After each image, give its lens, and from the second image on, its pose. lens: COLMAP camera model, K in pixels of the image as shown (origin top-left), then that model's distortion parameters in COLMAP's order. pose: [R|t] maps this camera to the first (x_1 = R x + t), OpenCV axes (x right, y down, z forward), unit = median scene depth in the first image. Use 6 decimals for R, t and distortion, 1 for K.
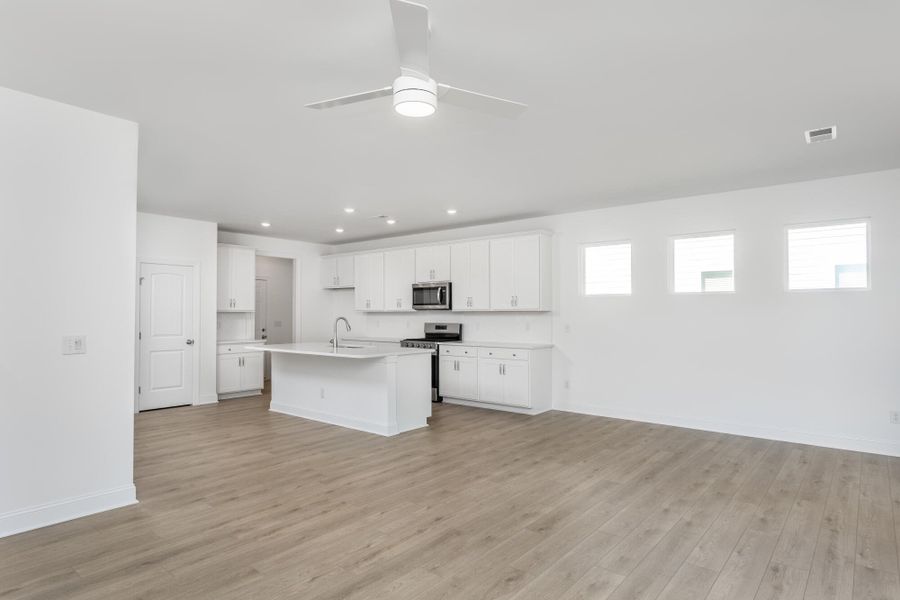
lens RADIAL K [[502.1, 0, 450.0], [0, 502.1, 300.0], [0, 0, 1]] dist [-0.001903, -0.000442]
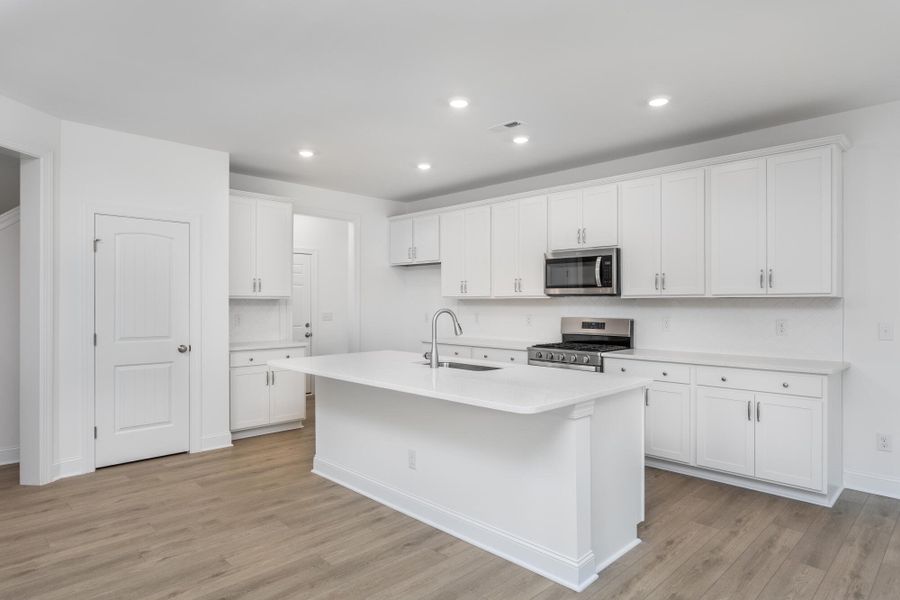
lens RADIAL K [[514.6, 0, 464.5], [0, 514.6, 300.4], [0, 0, 1]] dist [-0.032928, 0.000127]
pose [[0.997367, 0.002607, -0.072474, -0.138366], [-0.000849, 0.999705, 0.024285, 0.011018], [0.072516, -0.024160, 0.997075, 0.415031]]
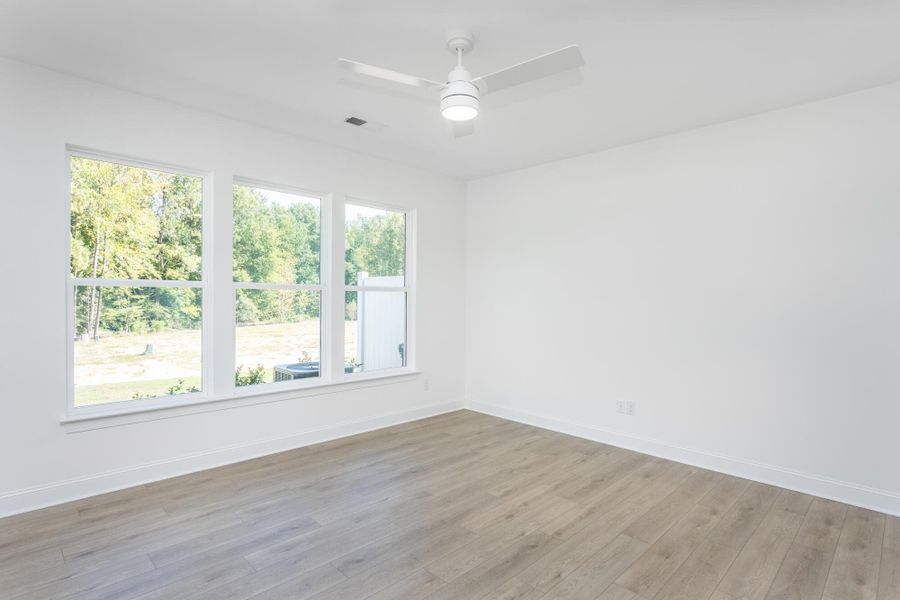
lens RADIAL K [[455.9, 0, 450.0], [0, 455.9, 300.0], [0, 0, 1]] dist [0.000816, 0.000117]
pose [[-0.995299, -0.012399, 0.096055, -0.048104], [-0.014480, 0.999675, -0.020995, 0.017609], [-0.095763, -0.022287, -0.995155, 0.640271]]
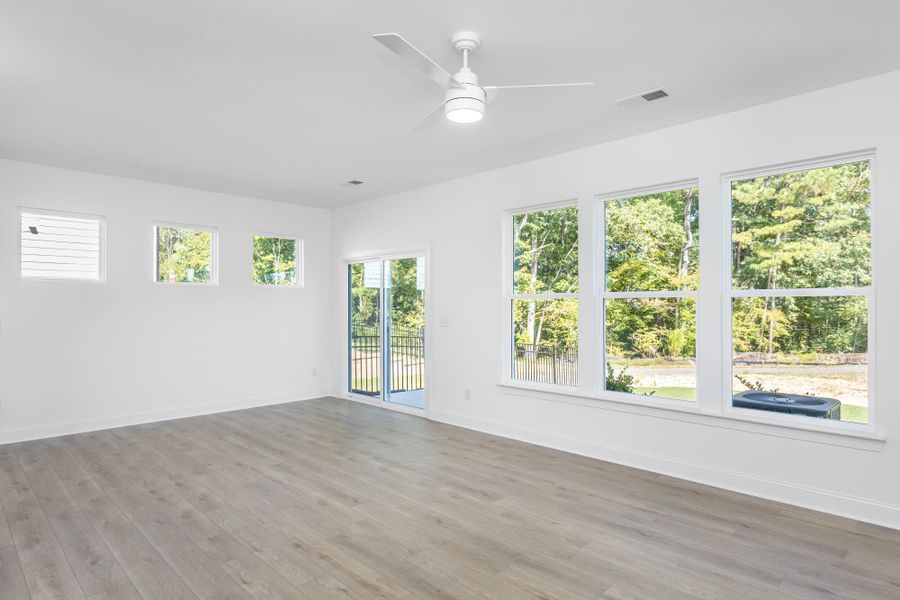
lens RADIAL K [[507.5, 0, 450.0], [0, 507.5, 300.0], [0, 0, 1]] dist [-0.000961, -0.000860]
pose [[0.088332, 0.008556, 0.996054, -0.371431], [-0.026014, 0.999642, -0.006280, 0.009919], [-0.995751, -0.025357, 0.088523, 0.296329]]
